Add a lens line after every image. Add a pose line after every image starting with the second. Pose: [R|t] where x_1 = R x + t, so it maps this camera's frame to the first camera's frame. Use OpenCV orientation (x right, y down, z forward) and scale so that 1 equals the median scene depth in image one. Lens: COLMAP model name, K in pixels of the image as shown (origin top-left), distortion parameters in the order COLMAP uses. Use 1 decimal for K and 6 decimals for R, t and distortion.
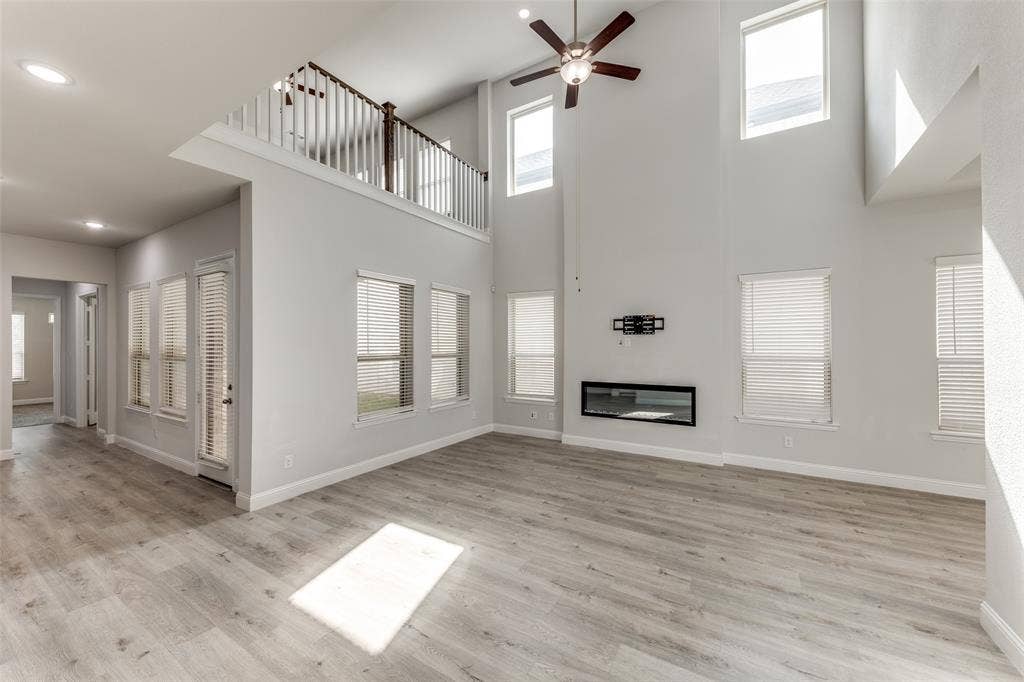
lens RADIAL K [[386.9, 0, 514.4], [0, 386.9, 341.8], [0, 0, 1]] dist [0.011763, -0.005352]
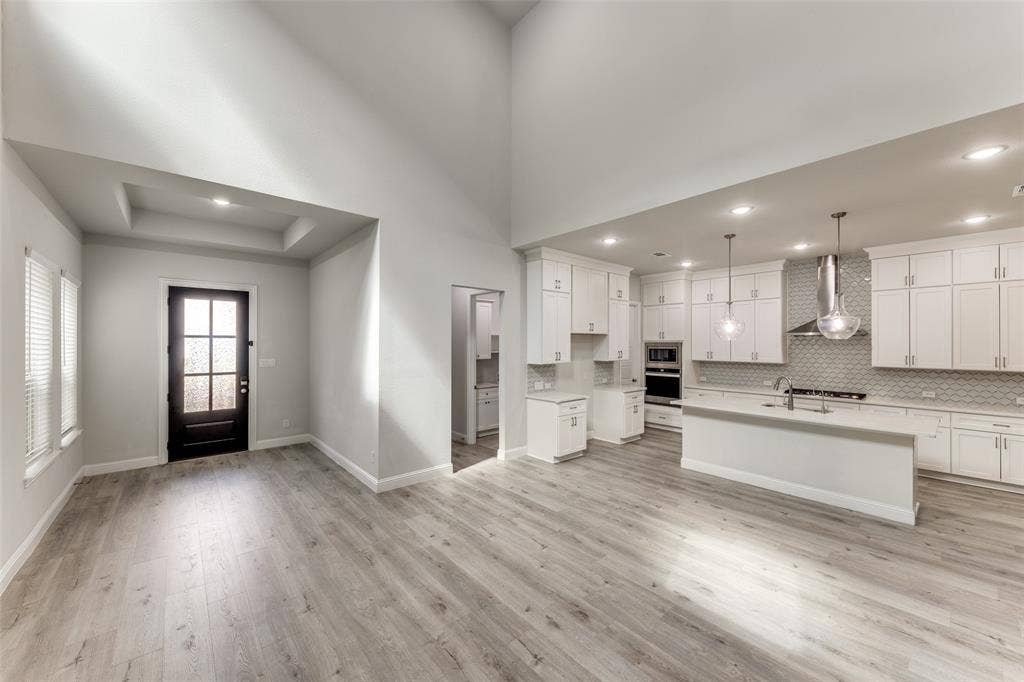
lens RADIAL K [[386.9, 0, 514.4], [0, 386.9, 341.8], [0, 0, 1]] dist [0.011763, -0.005352]
pose [[-0.954589, 0.002358, 0.297918, -0.046920], [-0.000672, 0.999949, -0.010068, -0.023632], [-0.297926, -0.009811, -0.954539, 1.378940]]
